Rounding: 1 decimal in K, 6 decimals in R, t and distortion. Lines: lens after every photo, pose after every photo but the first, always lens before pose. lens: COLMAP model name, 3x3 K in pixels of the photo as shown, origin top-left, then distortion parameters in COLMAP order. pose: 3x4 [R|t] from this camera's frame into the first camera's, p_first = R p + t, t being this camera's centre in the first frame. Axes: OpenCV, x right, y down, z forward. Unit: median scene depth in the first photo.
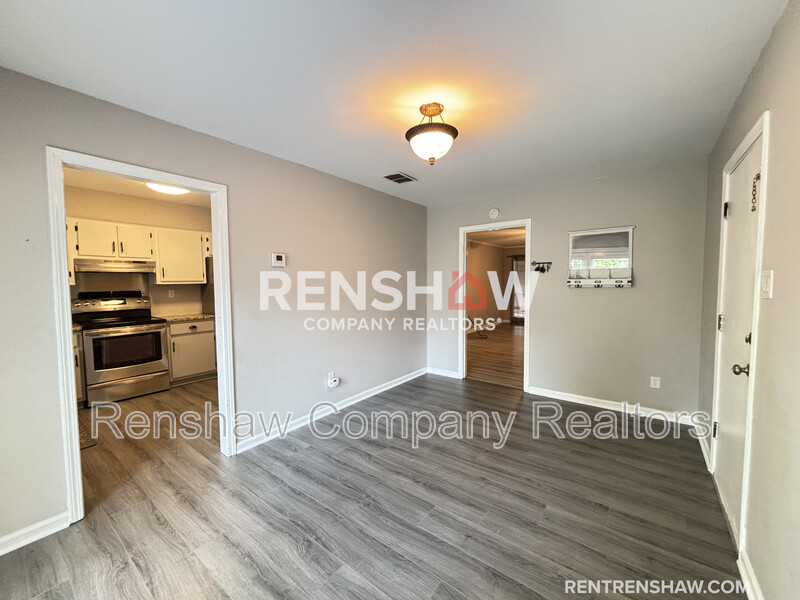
lens RADIAL K [[324.5, 0, 400.2], [0, 324.5, 299.2], [0, 0, 1]] dist [-0.001366, -0.000486]
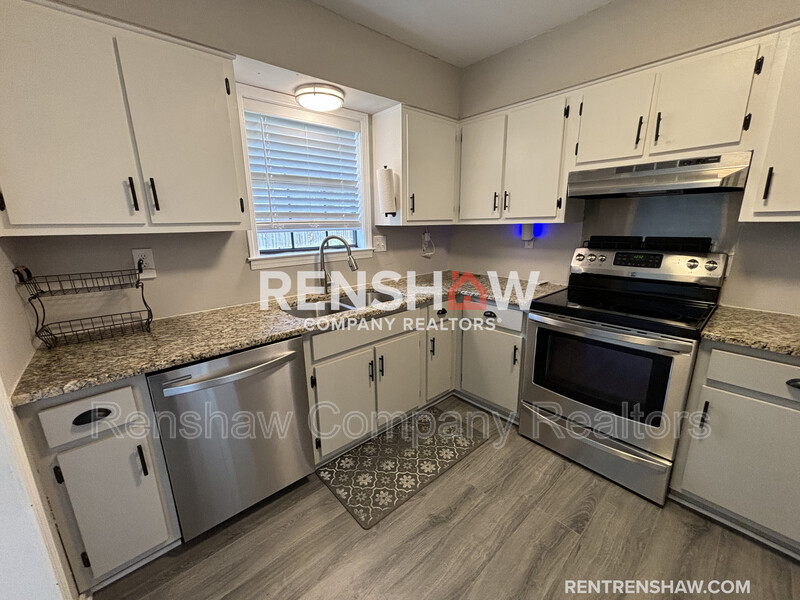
lens RADIAL K [[324.5, 0, 400.7], [0, 324.5, 300.3], [0, 0, 1]] dist [-0.001366, -0.000486]
pose [[-0.190244, 0.242354, -0.951353, -0.355490], [-0.034194, 0.966827, 0.253134, -0.043104], [0.981141, 0.080687, -0.175646, 0.758663]]
